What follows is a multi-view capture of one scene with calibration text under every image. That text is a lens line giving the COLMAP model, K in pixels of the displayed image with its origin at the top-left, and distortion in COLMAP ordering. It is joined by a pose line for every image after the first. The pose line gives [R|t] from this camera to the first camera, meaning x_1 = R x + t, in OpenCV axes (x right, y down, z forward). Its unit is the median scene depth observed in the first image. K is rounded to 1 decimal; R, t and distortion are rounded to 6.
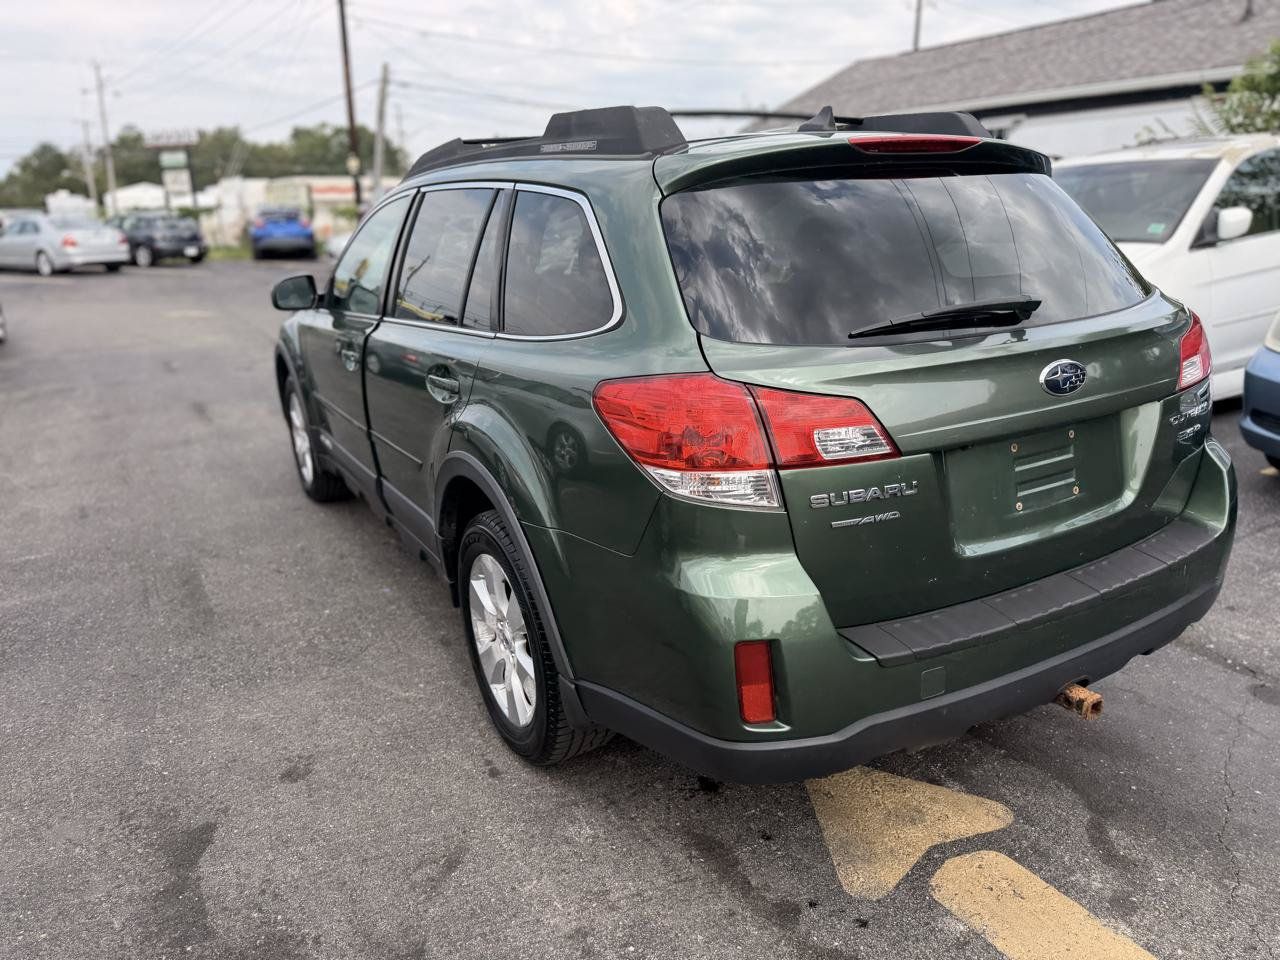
lens RADIAL K [[907.6, 0, 640.8], [0, 907.6, 485.3], [0, 0, 1]] dist [0.018621, -0.026190]
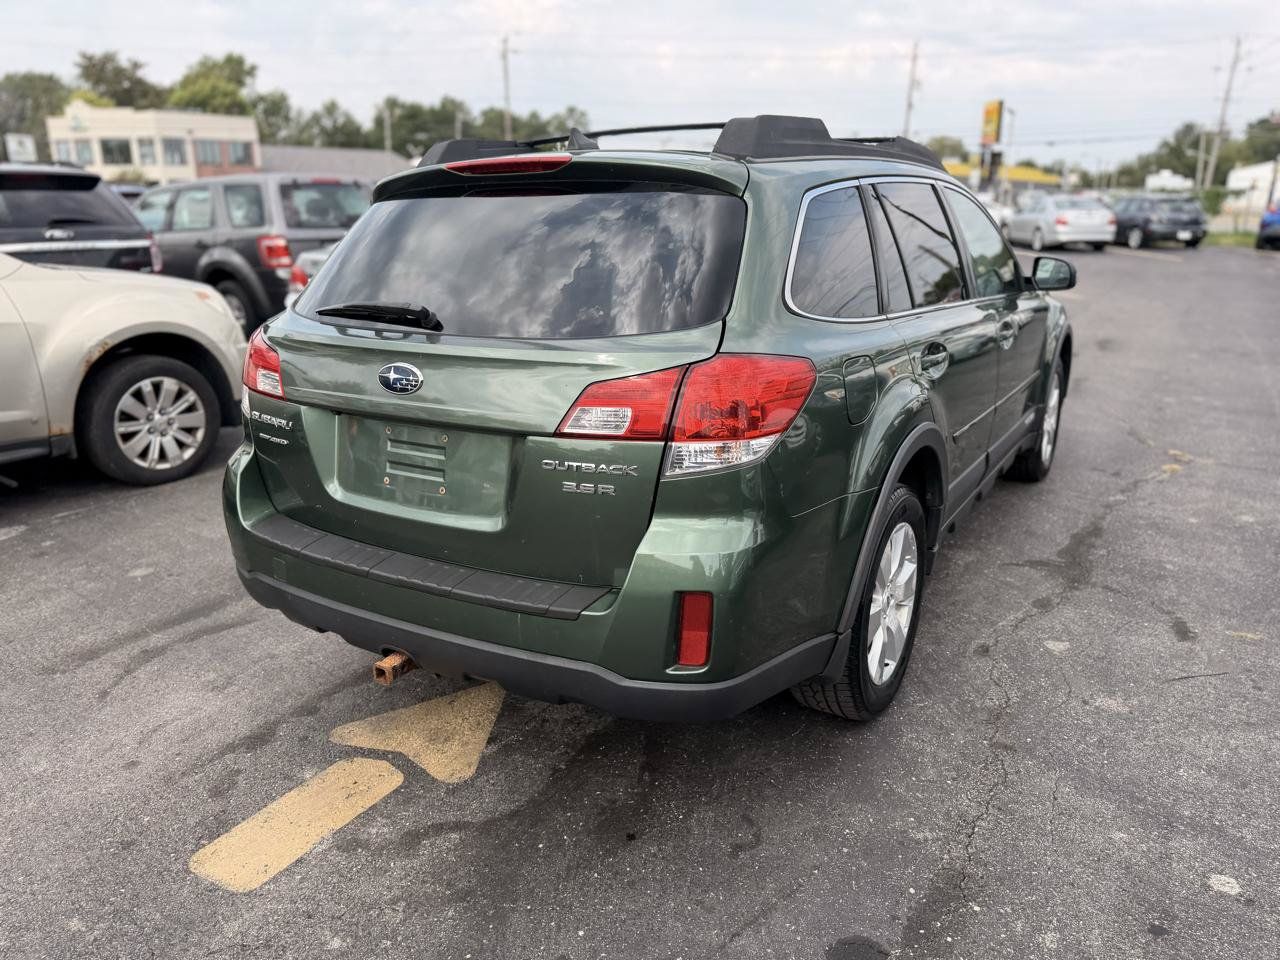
lens RADIAL K [[907.6, 0, 647.5], [0, 907.6, 486.0], [0, 0, 1]] dist [0.018621, -0.026190]
pose [[0.478871, 0.279015, -0.832366, 1.285163], [-0.260433, 0.950617, 0.168823, -0.211596], [0.838366, 0.135931, 0.527887, 0.548741]]
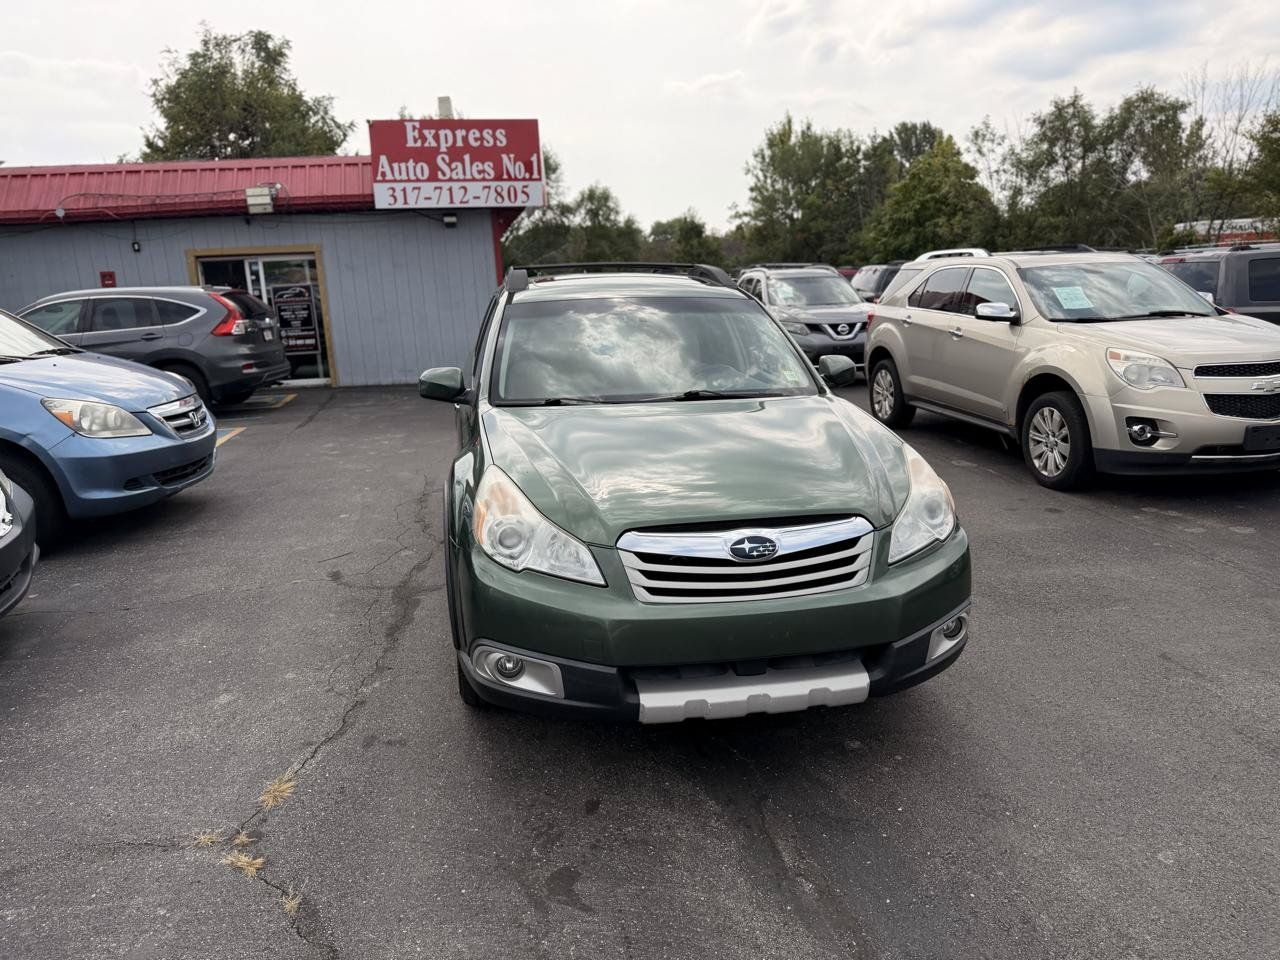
lens RADIAL K [[907.6, 0, 645.3], [0, 907.6, 472.5], [0, 0, 1]] dist [0.018621, -0.026190]
pose [[-0.942237, -0.013904, 0.334659, -0.911135], [0.149699, 0.876316, 0.457887, -1.117127], [-0.299634, 0.481536, -0.823616, 3.533834]]
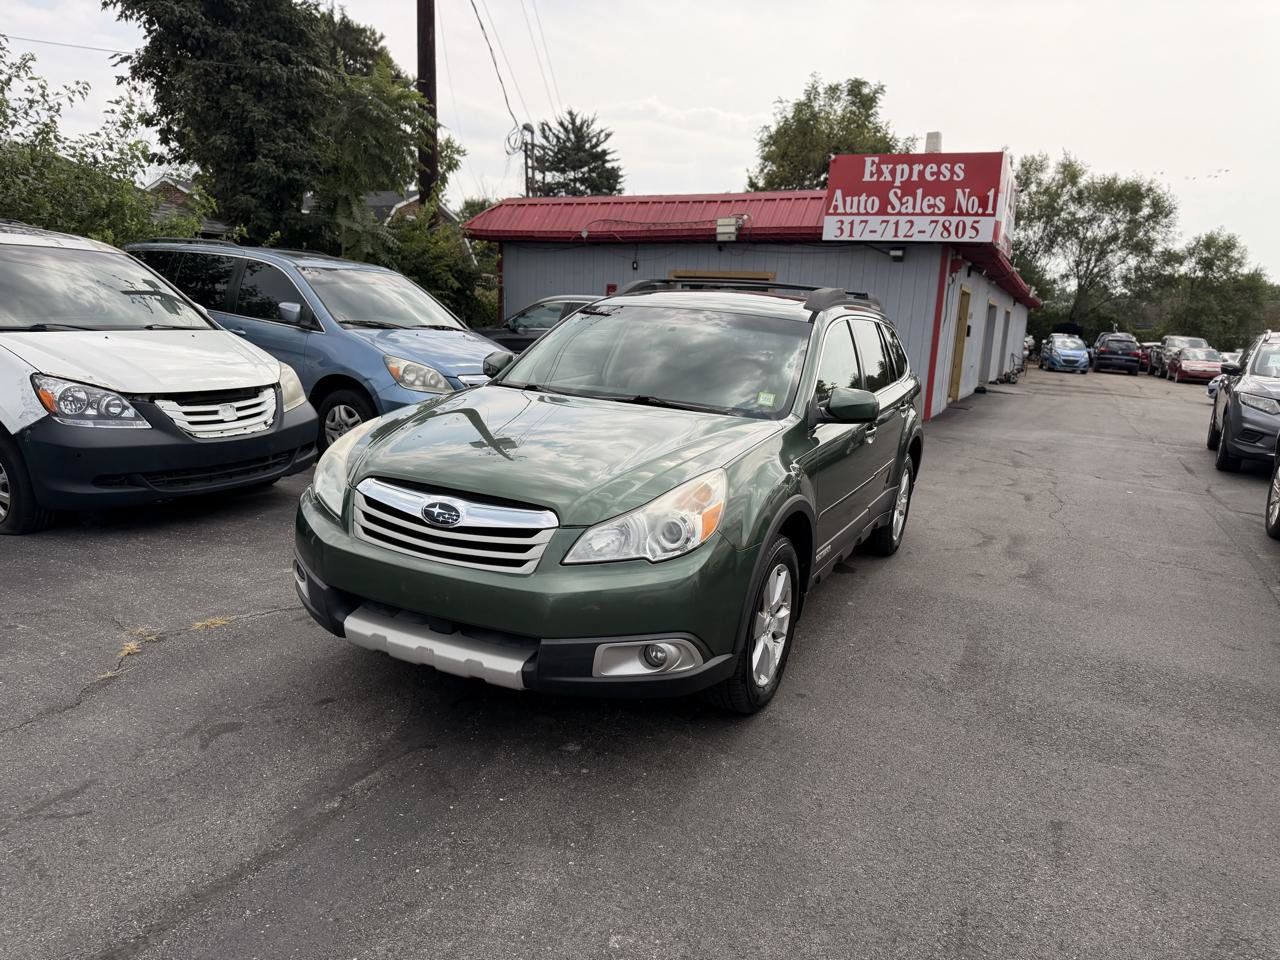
lens RADIAL K [[907.6, 0, 646.2], [0, 907.6, 480.1], [0, 0, 1]] dist [0.018621, -0.026190]
pose [[-0.567194, -0.157787, 0.808328, -1.857905], [0.196699, 0.927120, 0.318996, -0.866320], [-0.799751, 0.339930, -0.494820, 2.952883]]
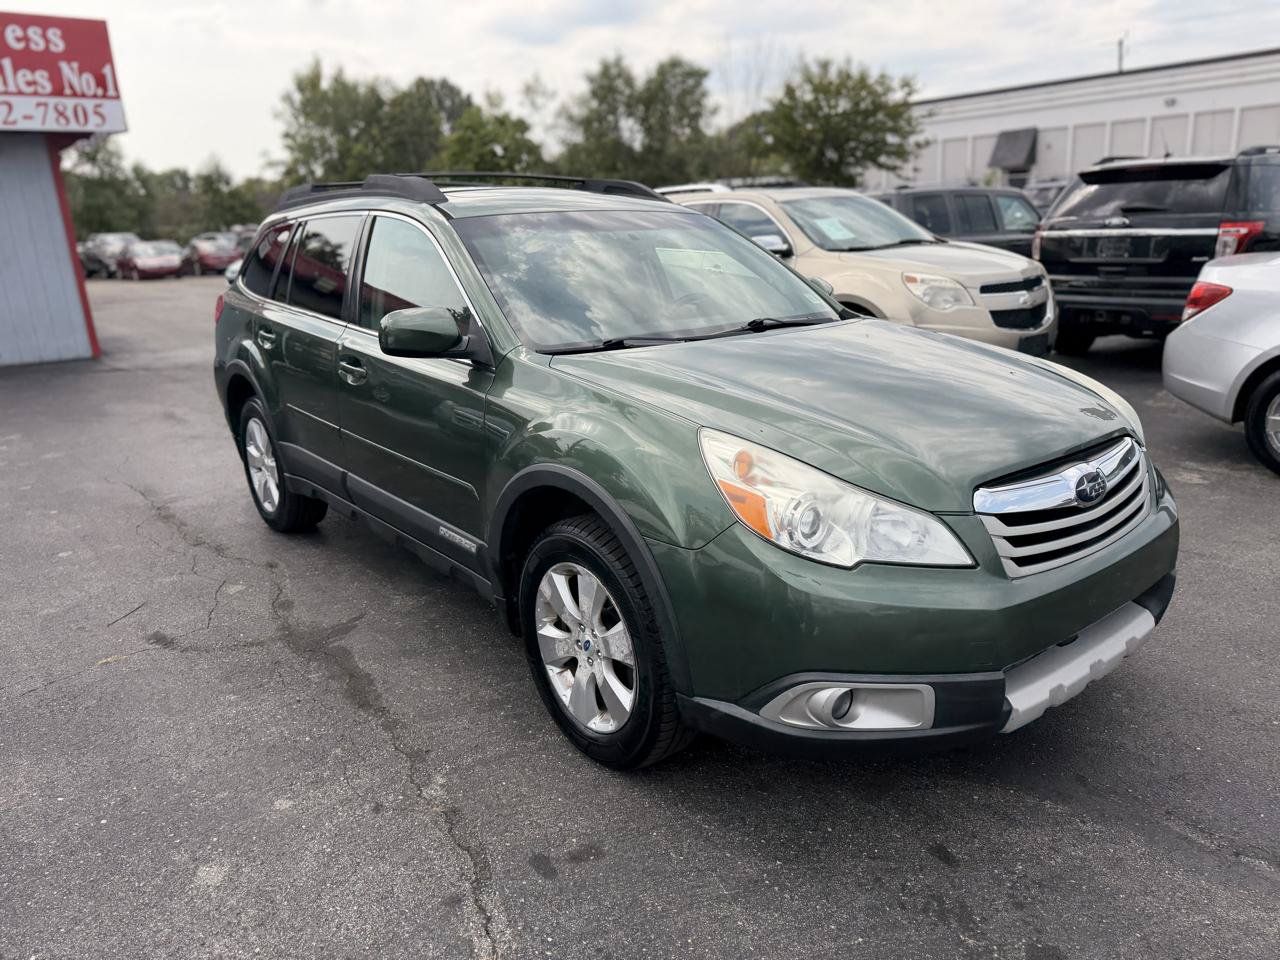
lens RADIAL K [[907.6, 0, 644.1], [0, 907.6, 471.2], [0, 0, 1]] dist [0.018621, -0.026190]
pose [[-0.985358, 0.104666, -0.134589, -0.051558], [0.016701, 0.844849, 0.534744, -1.008508], [0.169677, 0.524667, -0.834227, 3.282472]]
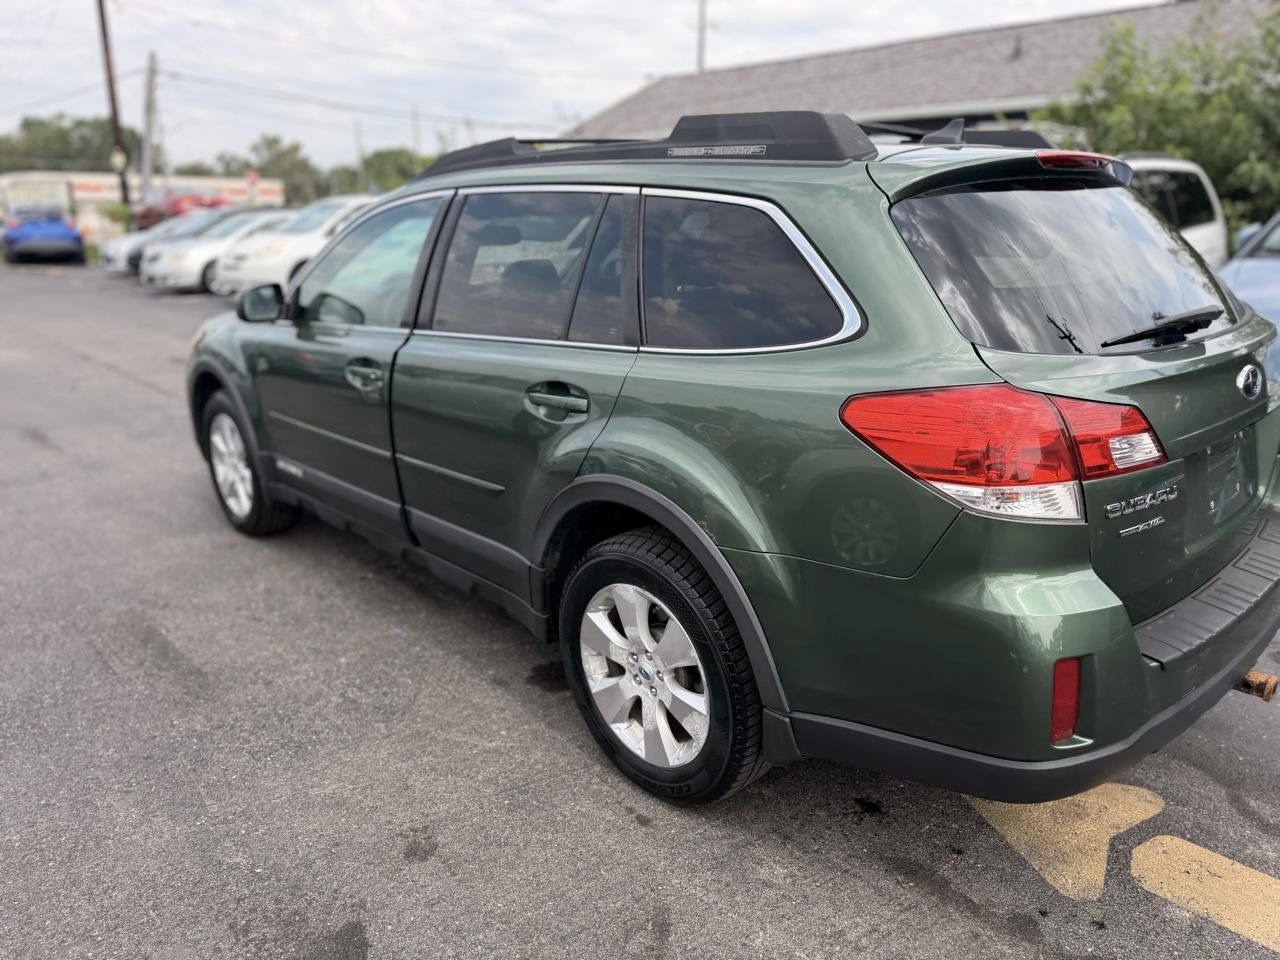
lens RADIAL K [[907.6, 0, 641.4], [0, 907.6, 477.5], [0, 0, 1]] dist [0.018621, -0.026190]
pose [[0.974115, -0.045074, 0.221512, -0.379355], [0.048636, 0.998760, -0.010649, -0.024280], [-0.220757, 0.021147, 0.975100, 0.097417]]
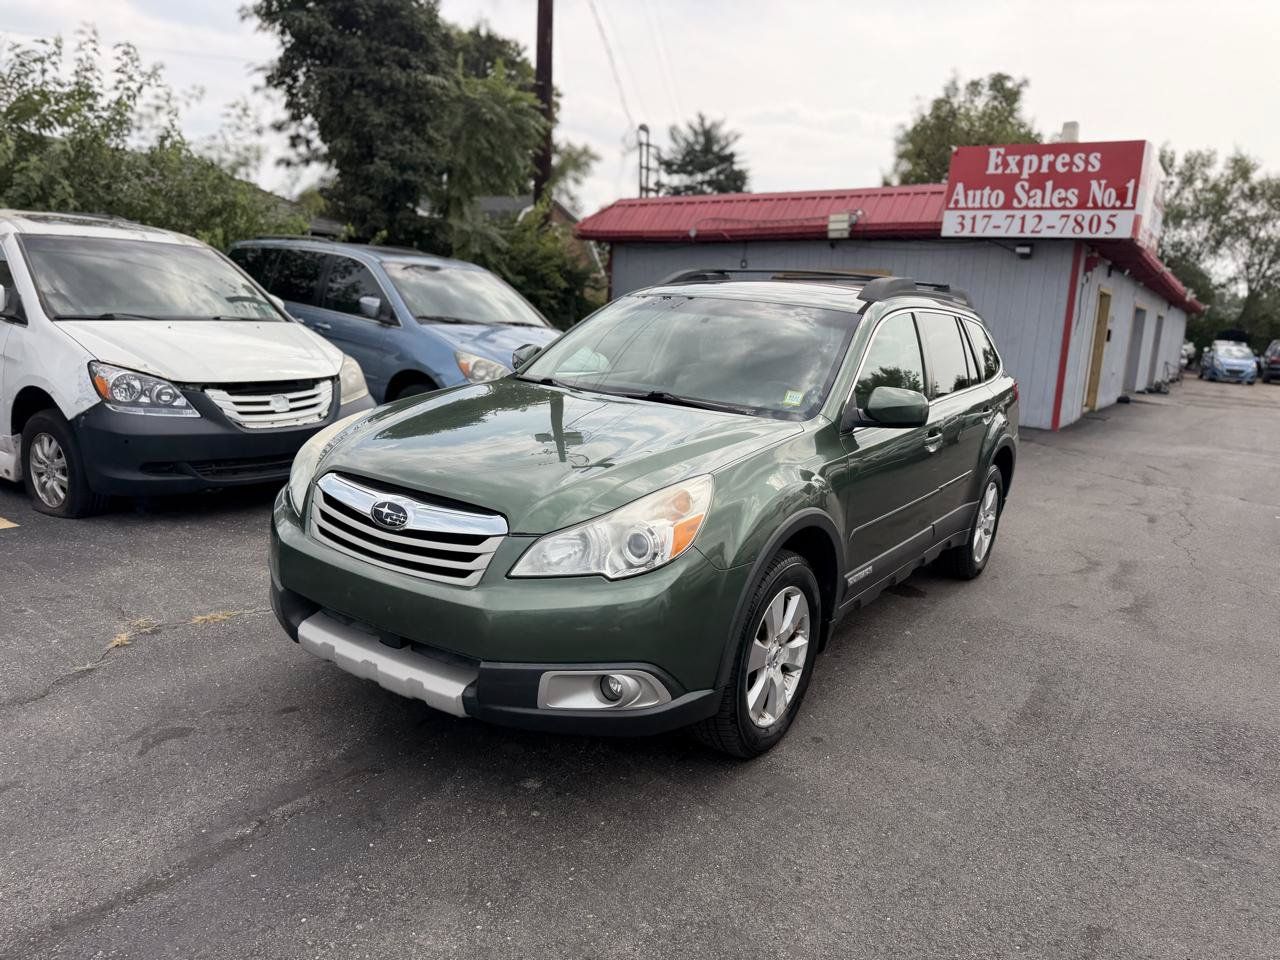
lens RADIAL K [[907.6, 0, 645.8], [0, 907.6, 467.0], [0, 0, 1]] dist [0.018621, -0.026190]
pose [[-0.442103, -0.158920, 0.882774, -1.826935], [0.208934, 0.938861, 0.273653, -0.776670], [-0.872291, 0.305425, -0.381869, 2.703237]]
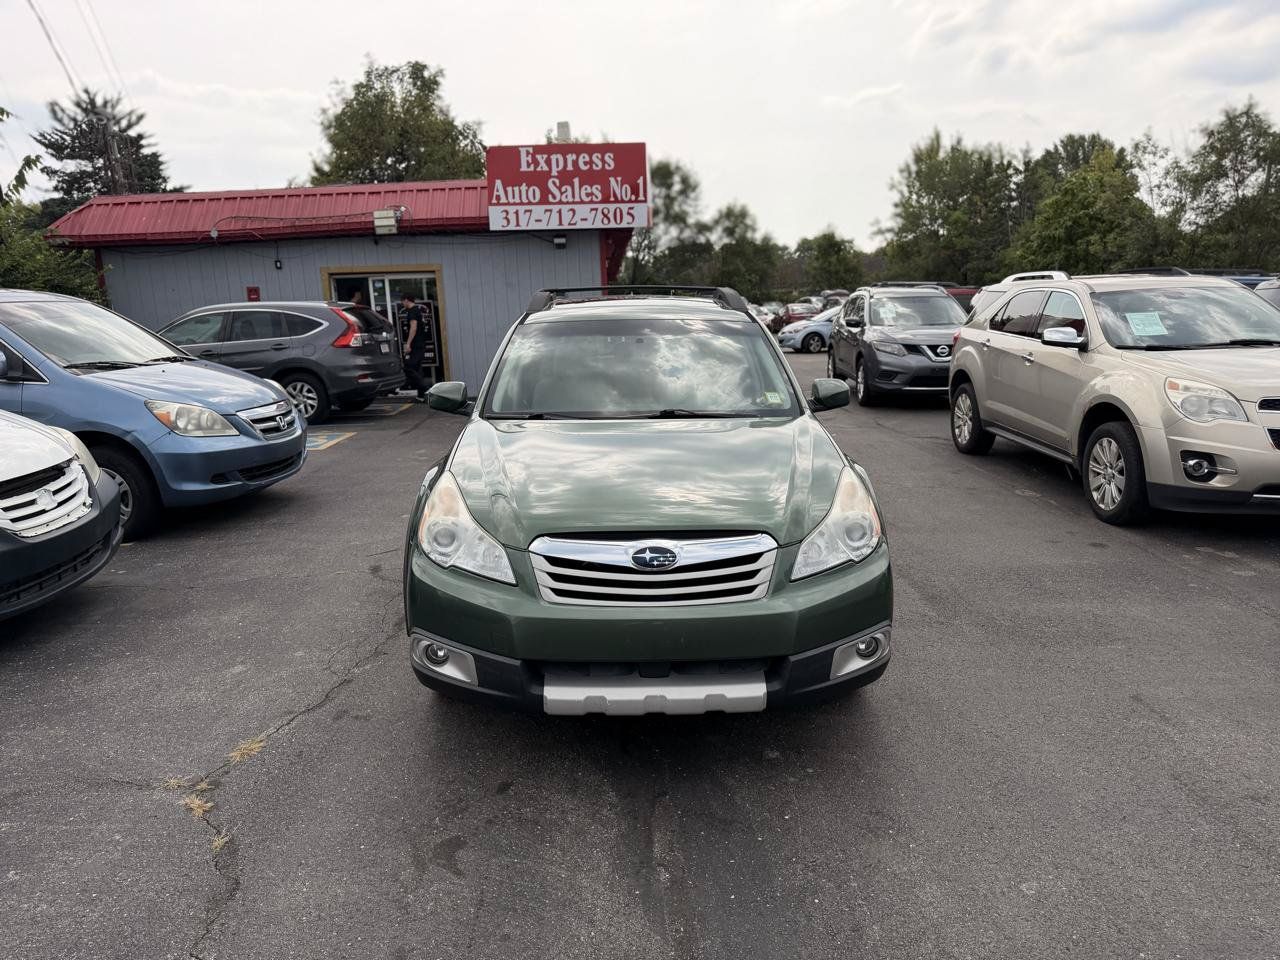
lens RADIAL K [[907.6, 0, 638.9], [0, 907.6, 478.9], [0, 0, 1]] dist [0.018621, -0.026190]
pose [[-0.876359, -0.047162, 0.479344, -1.232662], [0.182869, 0.888099, 0.421709, -1.101721], [-0.445594, 0.457226, -0.769669, 3.495480]]
